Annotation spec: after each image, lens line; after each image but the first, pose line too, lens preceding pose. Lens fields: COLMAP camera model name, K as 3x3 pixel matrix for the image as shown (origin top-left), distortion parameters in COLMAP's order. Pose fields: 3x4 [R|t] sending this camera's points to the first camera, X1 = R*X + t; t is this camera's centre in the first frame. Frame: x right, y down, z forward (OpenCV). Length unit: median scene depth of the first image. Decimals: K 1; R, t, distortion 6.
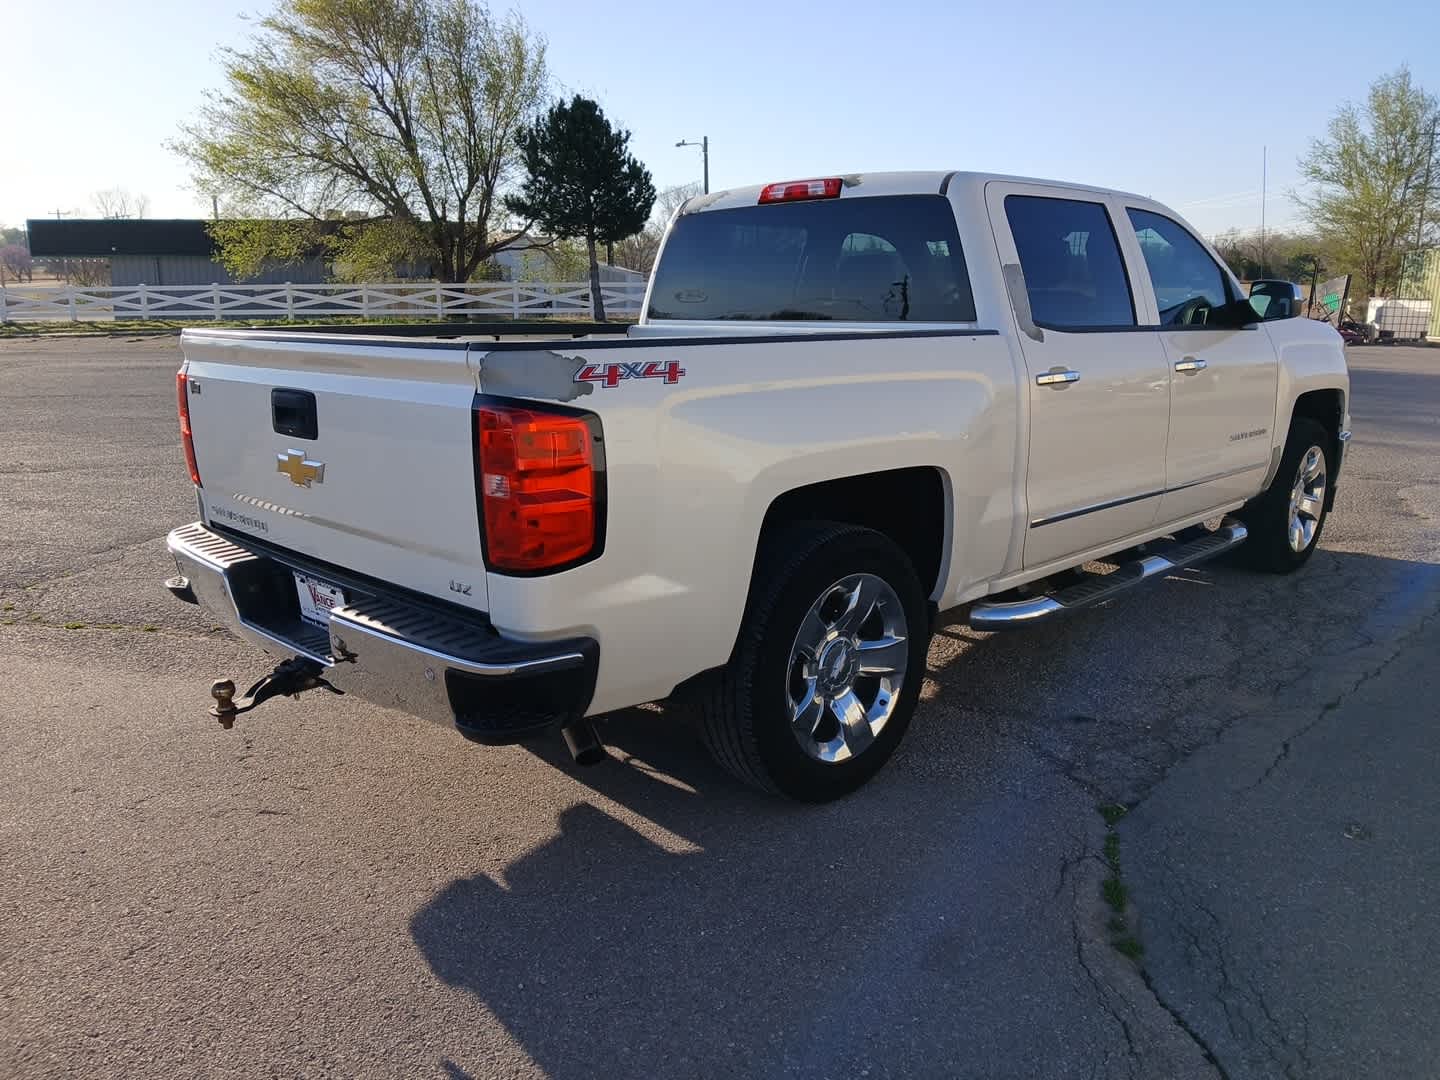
lens RADIAL K [[1139.1, 0, 731.3], [0, 1139.1, 529.2], [0, 0, 1]] dist [0.030555, -0.068546]
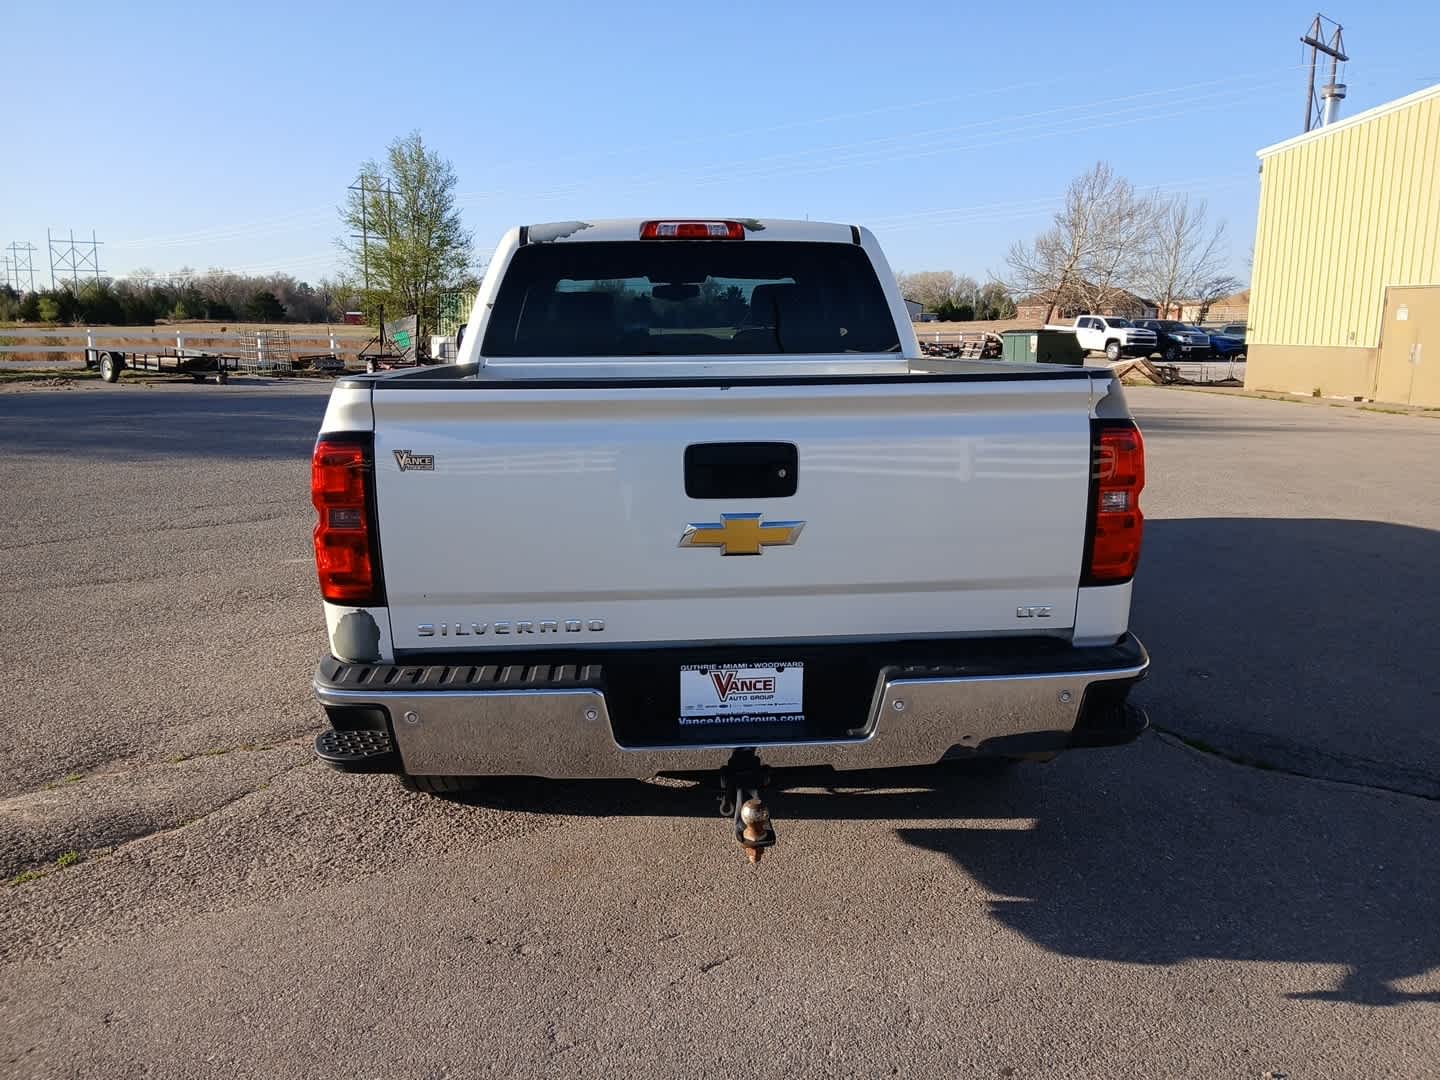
lens RADIAL K [[1139.1, 0, 718.0], [0, 1139.1, 536.9], [0, 0, 1]] dist [0.030555, -0.068546]
pose [[0.638366, -0.138861, 0.757104, -0.752556], [0.159140, 0.986151, 0.046689, -0.069122], [-0.753102, 0.090681, 0.651624, 0.343556]]
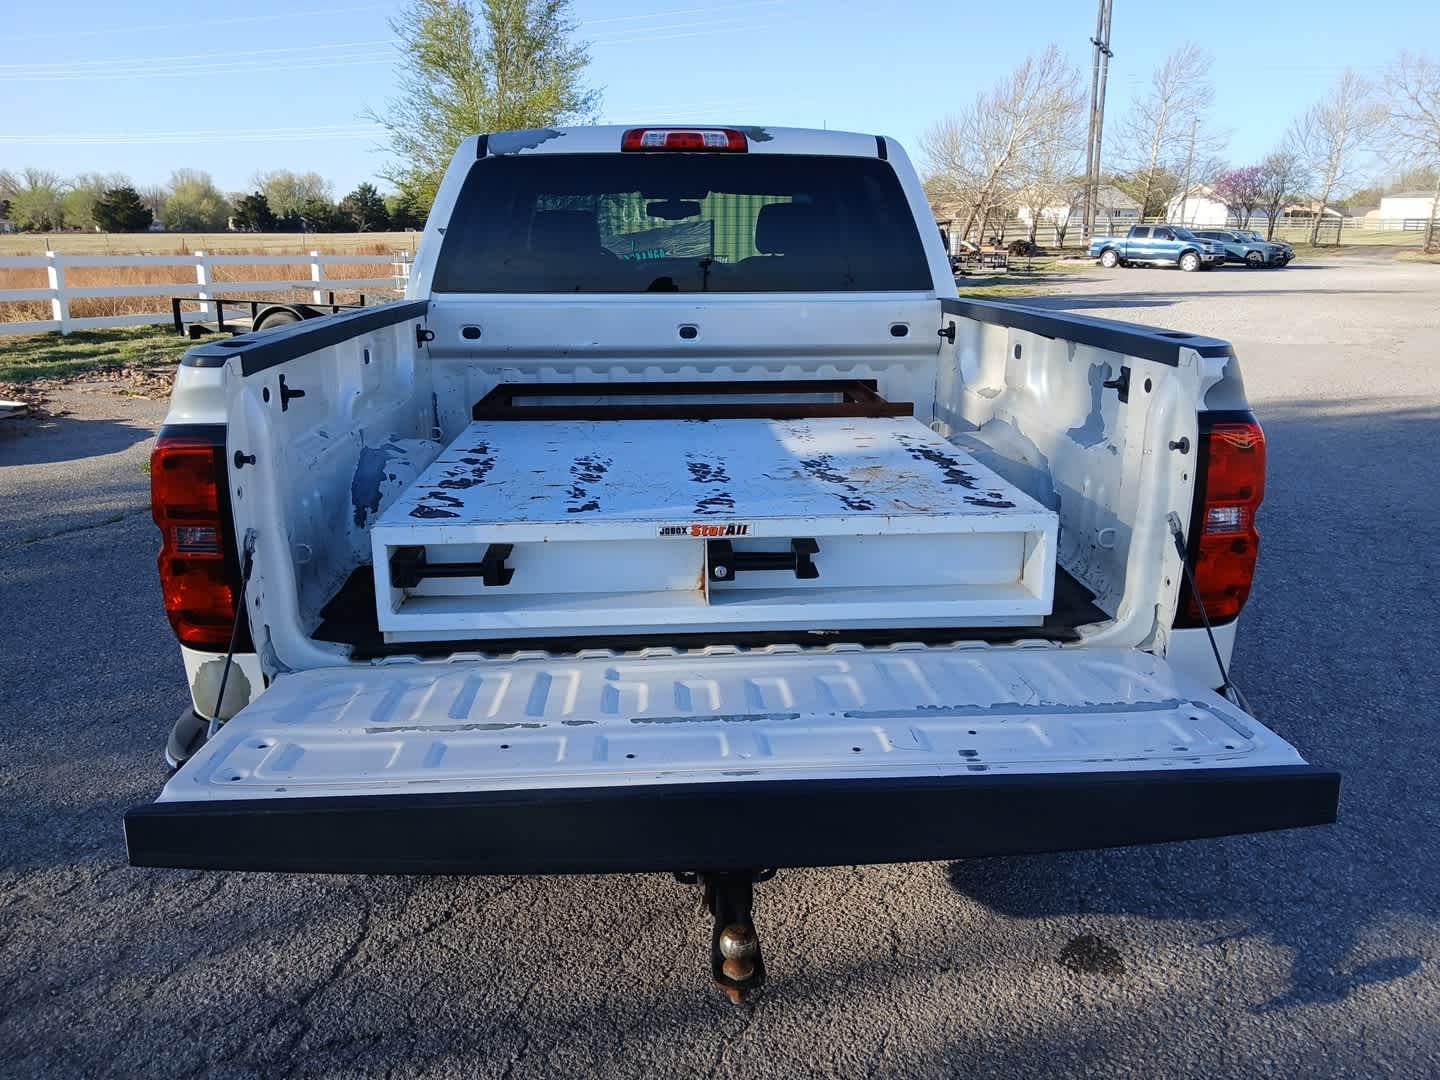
lens RADIAL K [[1139.1, 0, 731.3], [0, 1139.1, 551.5], [0, 0, 1]] dist [0.030555, -0.068546]
pose [[0.641065, -0.201732, 0.740500, -0.623564], [0.153825, 0.979032, 0.133545, -0.104476], [-0.751913, 0.028296, 0.658654, 0.425201]]
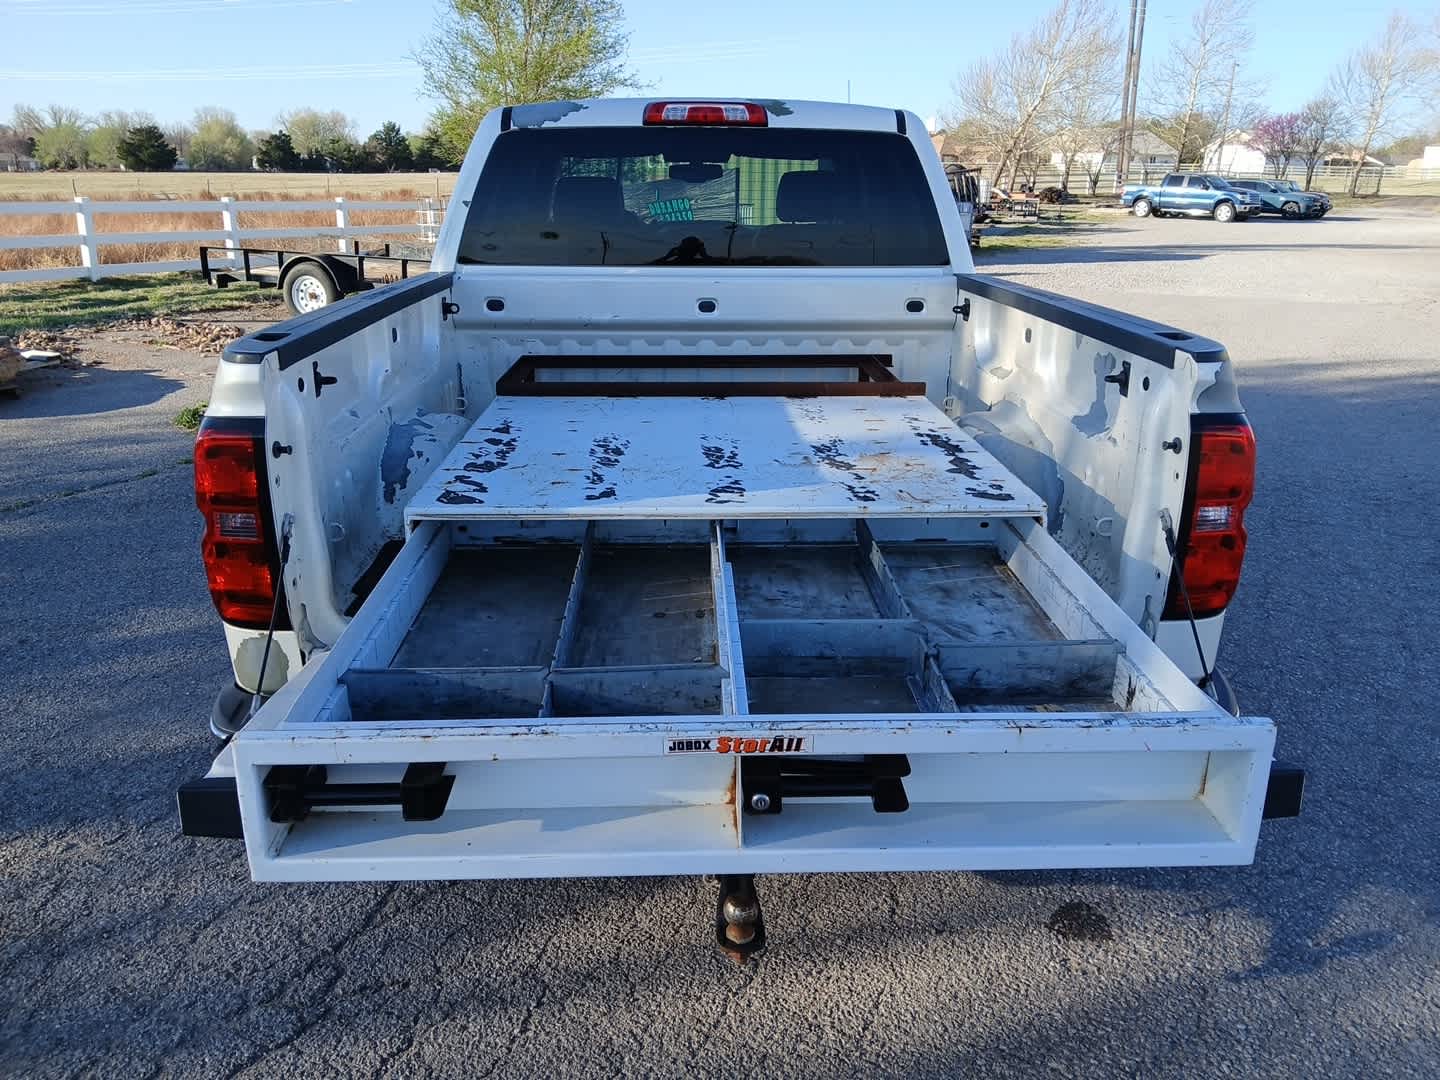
lens RADIAL K [[1139.1, 0, 727.1], [0, 1139.1, 554.3], [0, 0, 1]] dist [0.030555, -0.068546]
pose [[0.660567, -0.228287, 0.715217, -0.634095], [0.144476, 0.973496, 0.177289, -0.124144], [-0.736734, -0.013780, 0.676042, 0.405093]]
